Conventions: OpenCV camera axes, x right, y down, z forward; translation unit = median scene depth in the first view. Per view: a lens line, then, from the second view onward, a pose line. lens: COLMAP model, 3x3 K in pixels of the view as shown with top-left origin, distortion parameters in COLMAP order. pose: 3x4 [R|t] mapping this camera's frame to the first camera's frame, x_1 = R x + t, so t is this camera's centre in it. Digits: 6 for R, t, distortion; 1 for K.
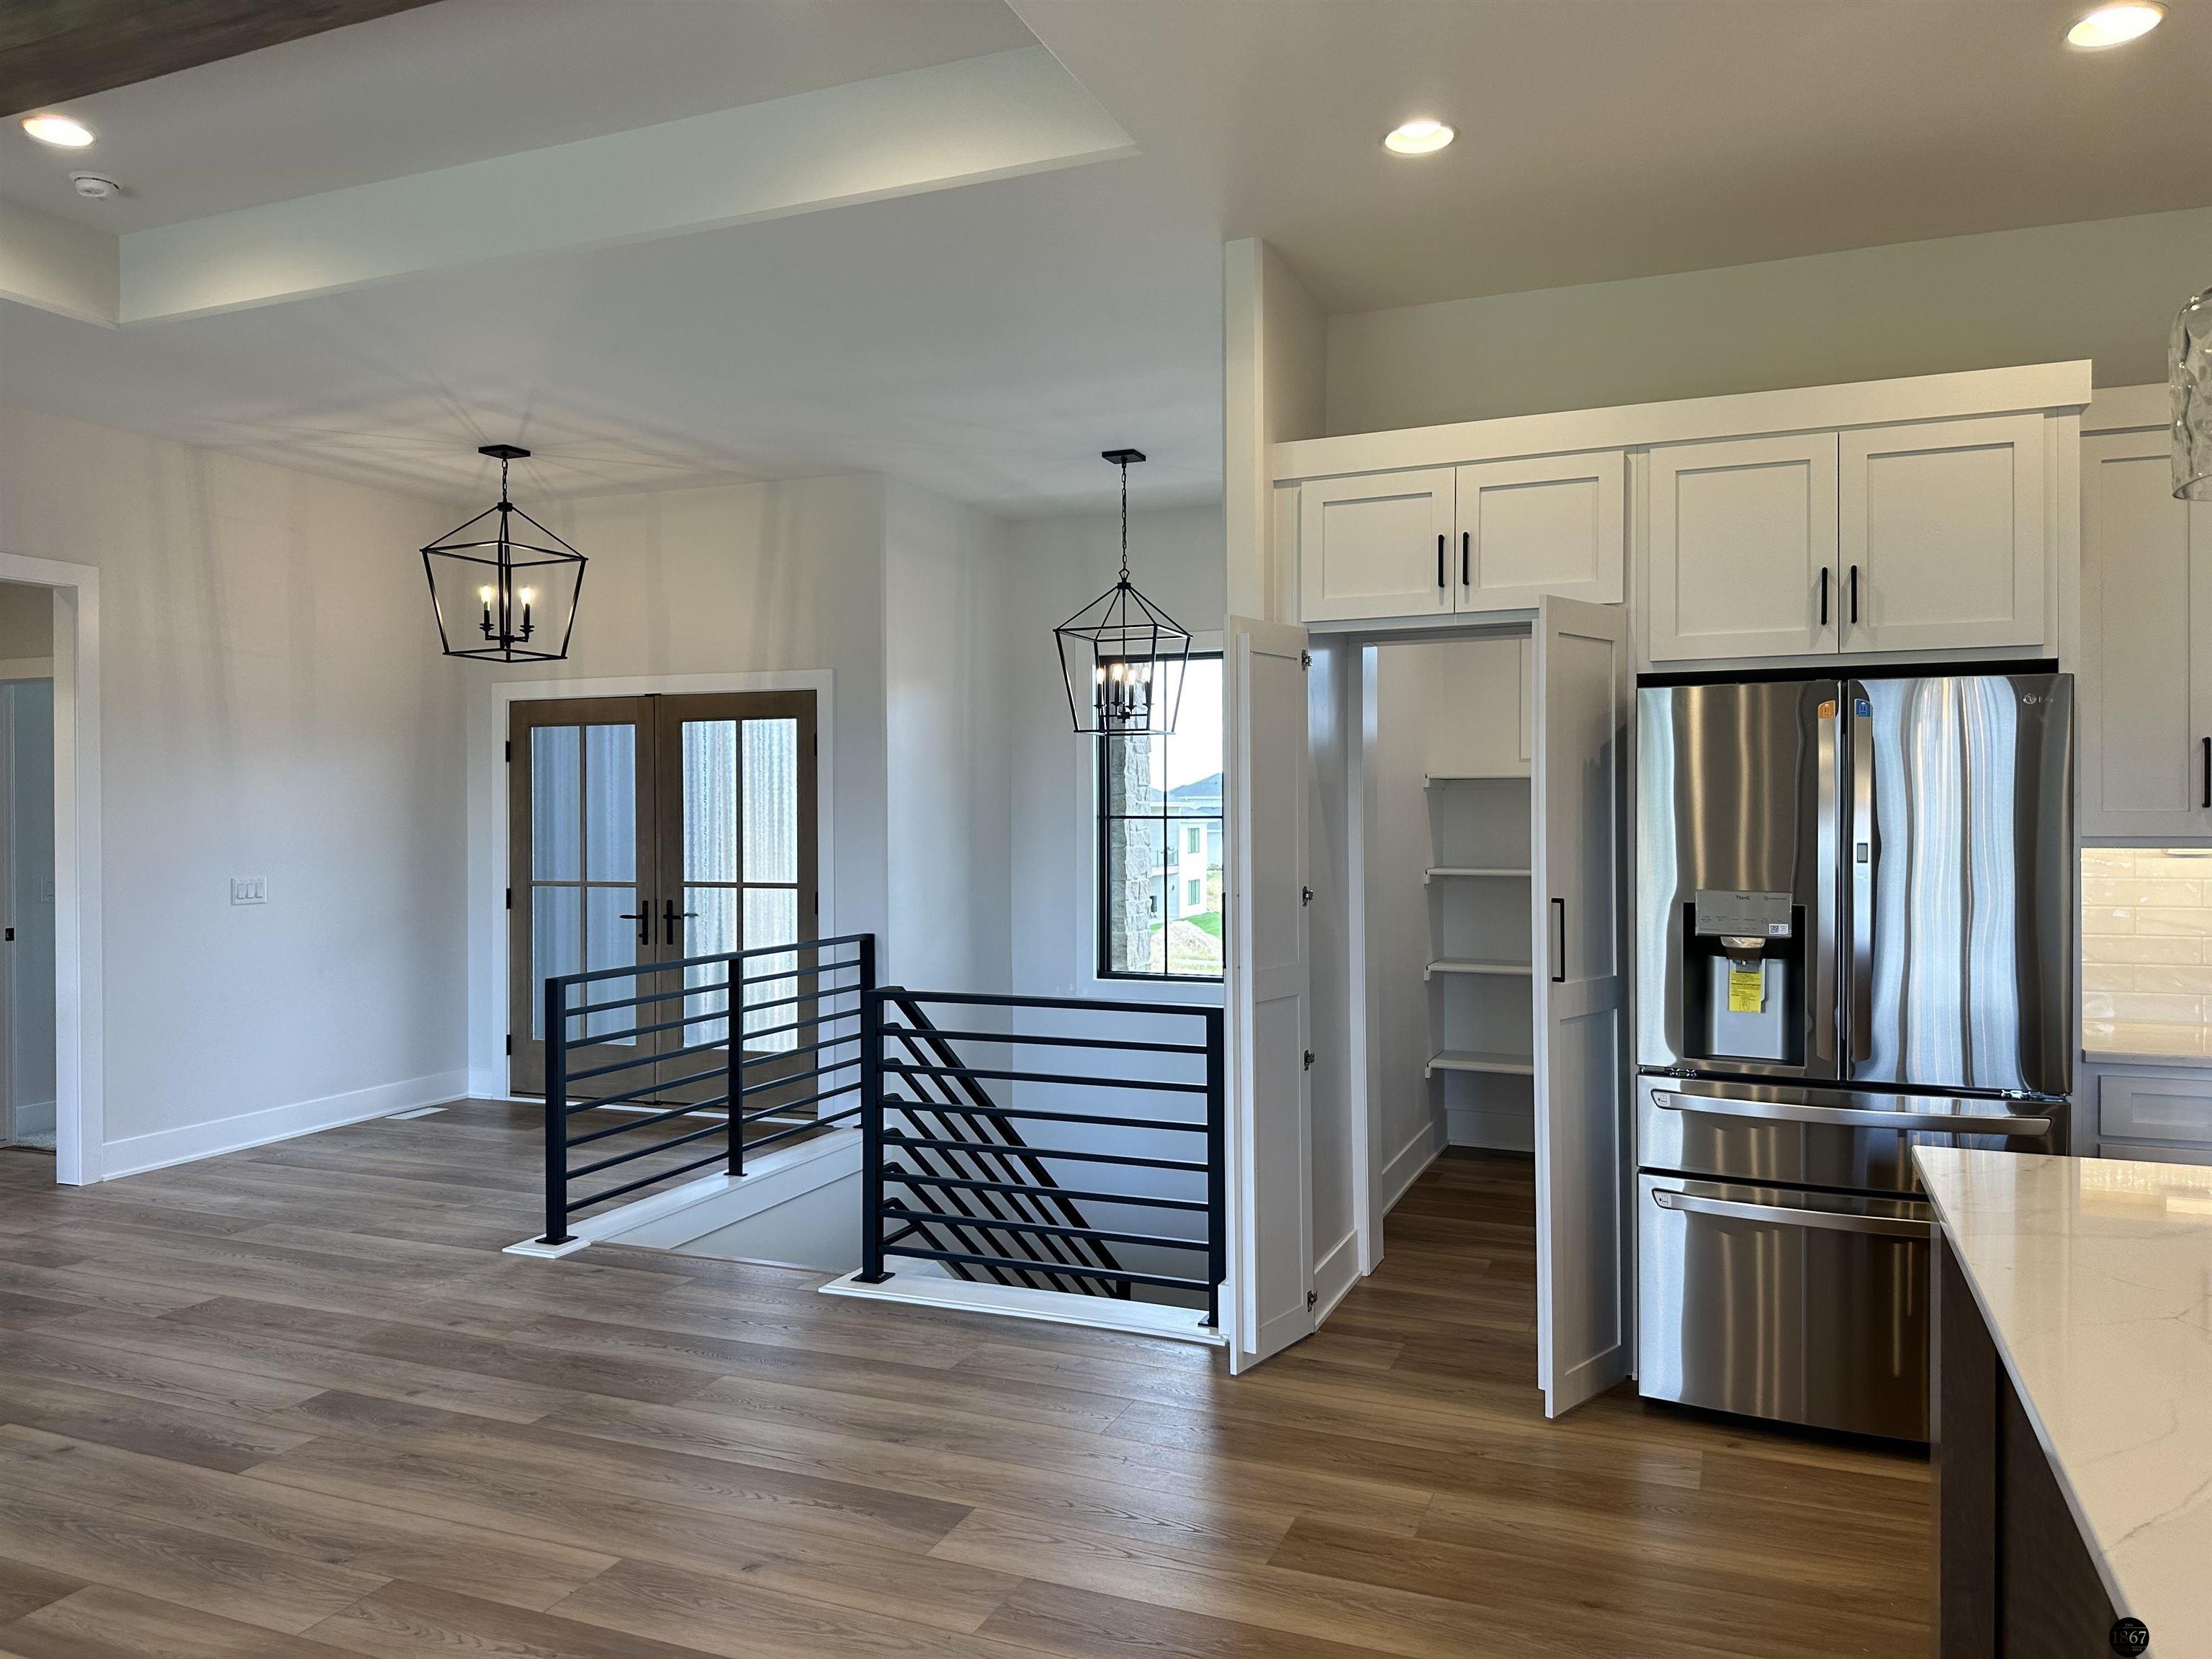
lens RADIAL K [[1546.7, 0, 1094.7], [0, 1546.7, 822.7], [0, 0, 1]] dist [0.054718, -0.067746]
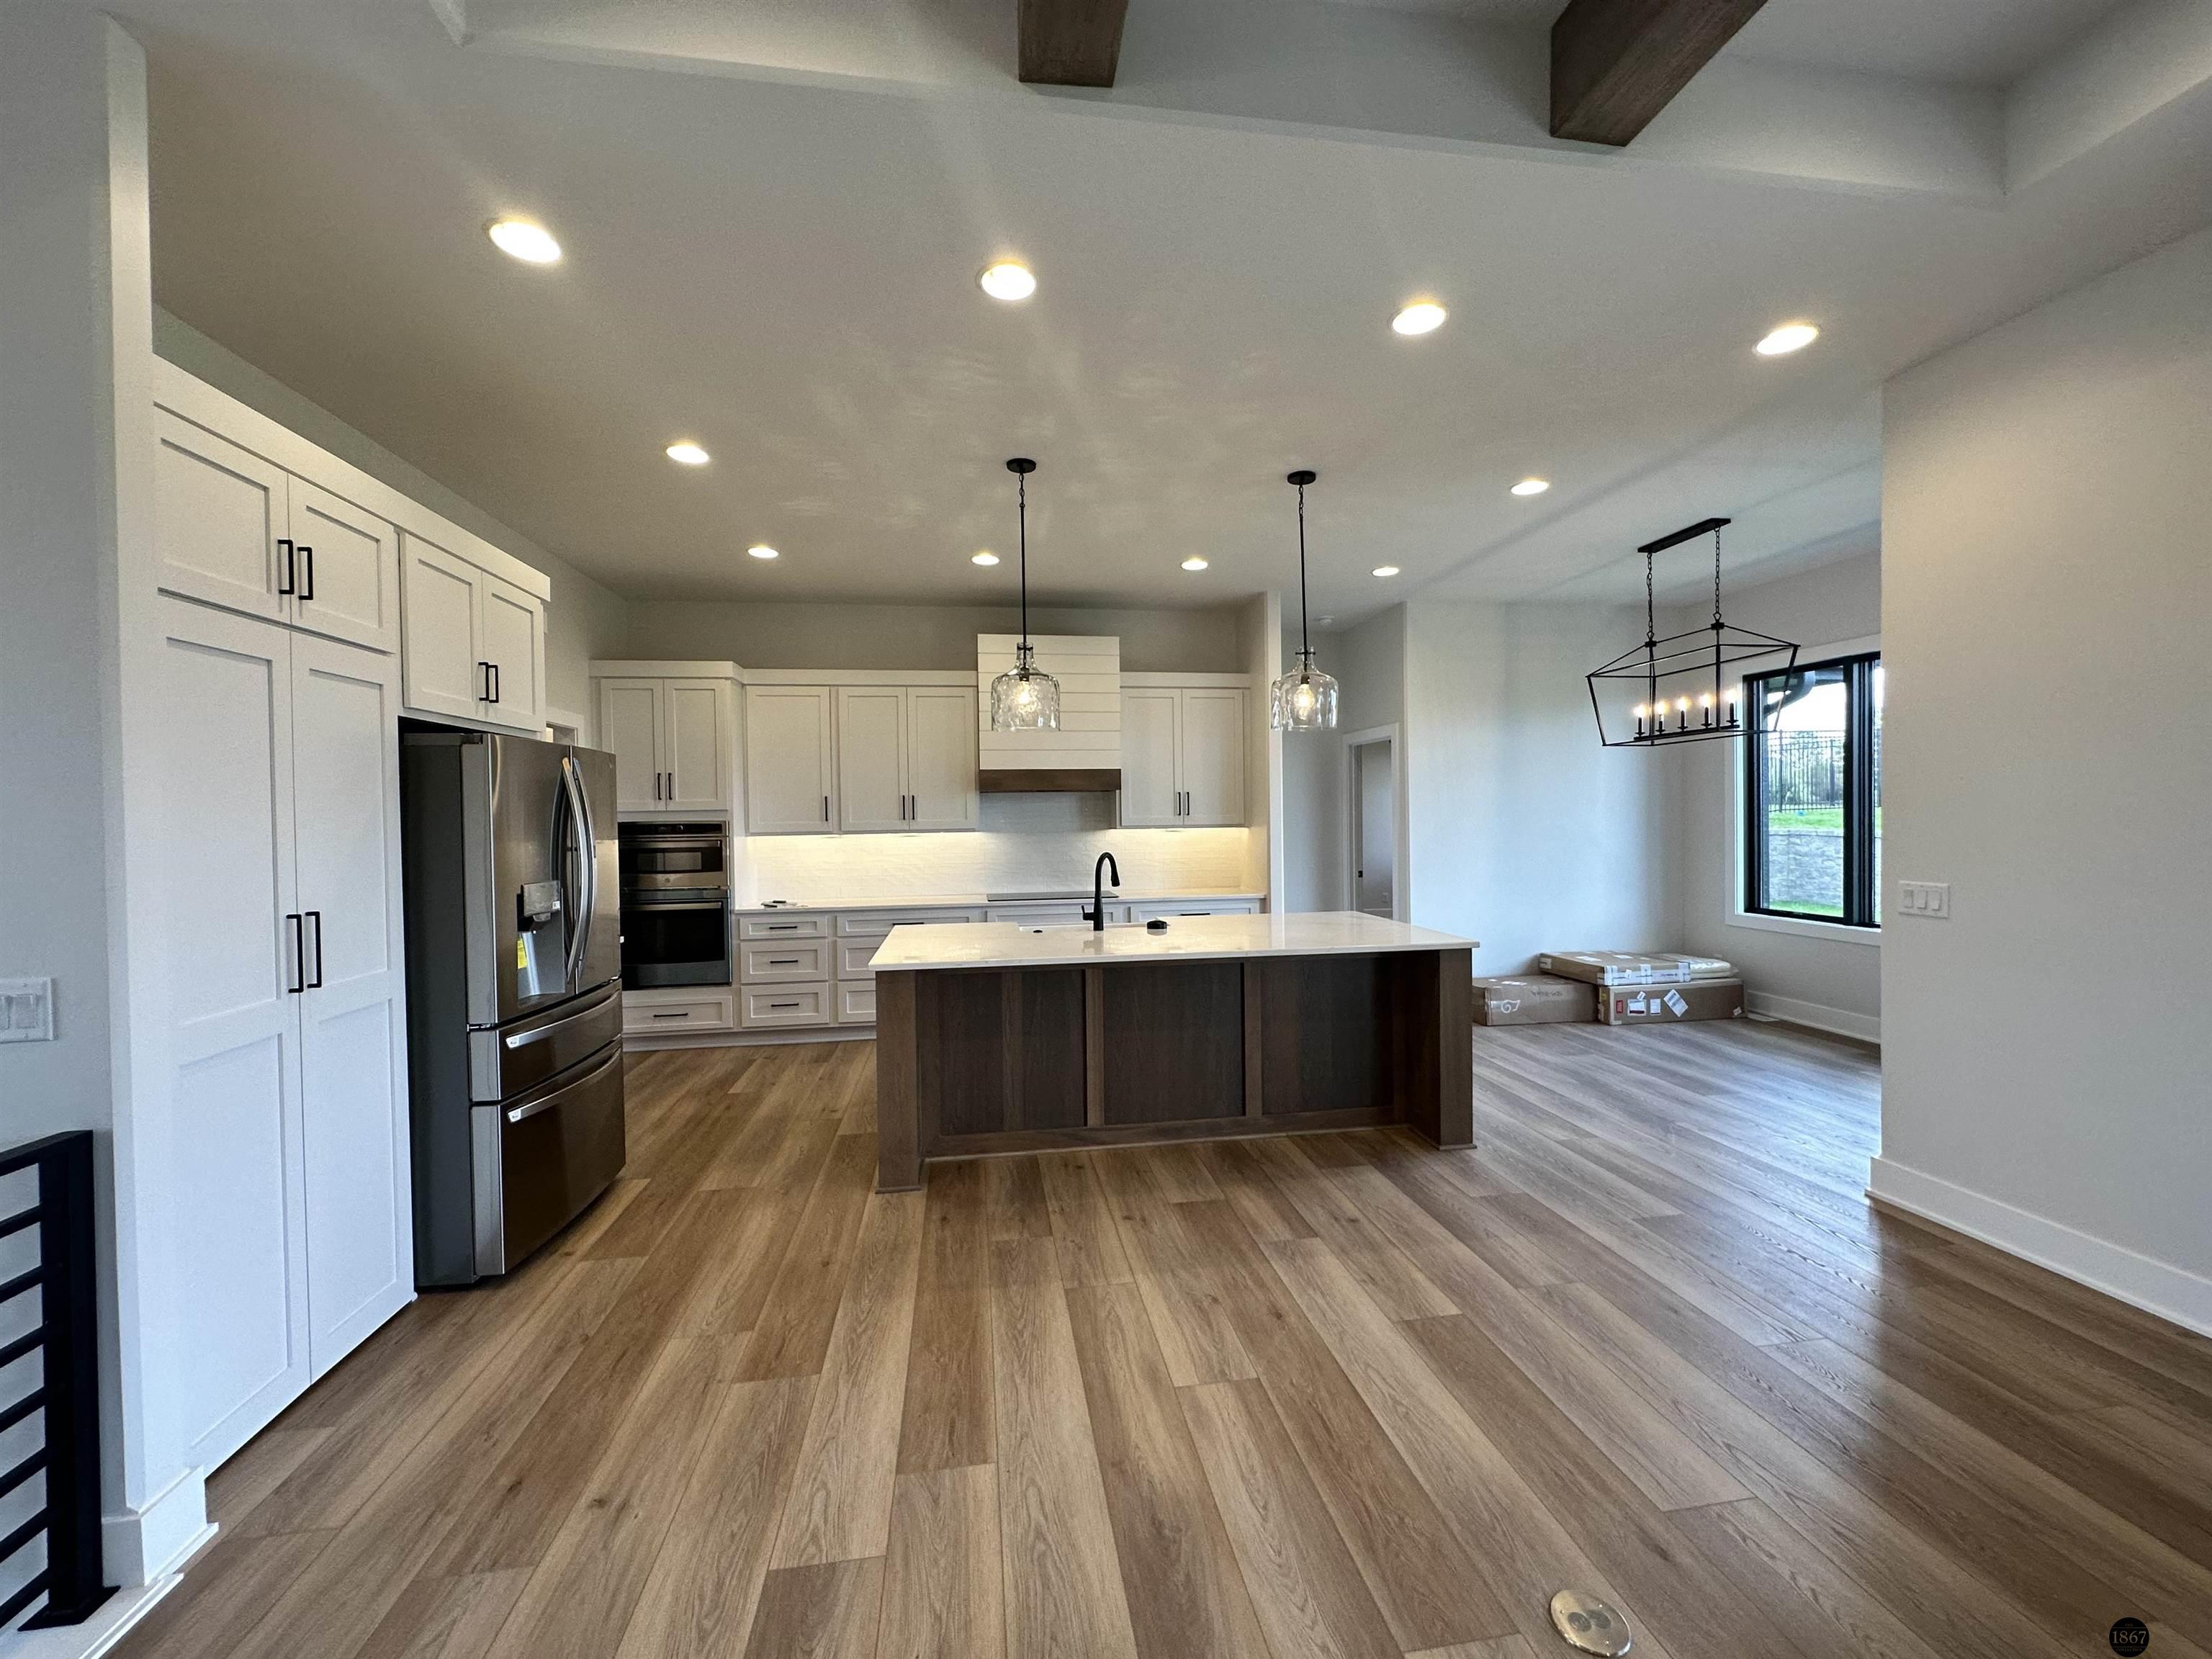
lens RADIAL K [[880.6, 0, 1106.1], [0, 880.6, 826.7], [0, 0, 1]] dist [-0.005207, 0.001328]
pose [[-0.516567, -0.001092, 0.856246, -0.330172], [0.019245, 0.999732, 0.012886, -0.004893], [-0.856031, 0.023135, -0.516407, 0.569920]]
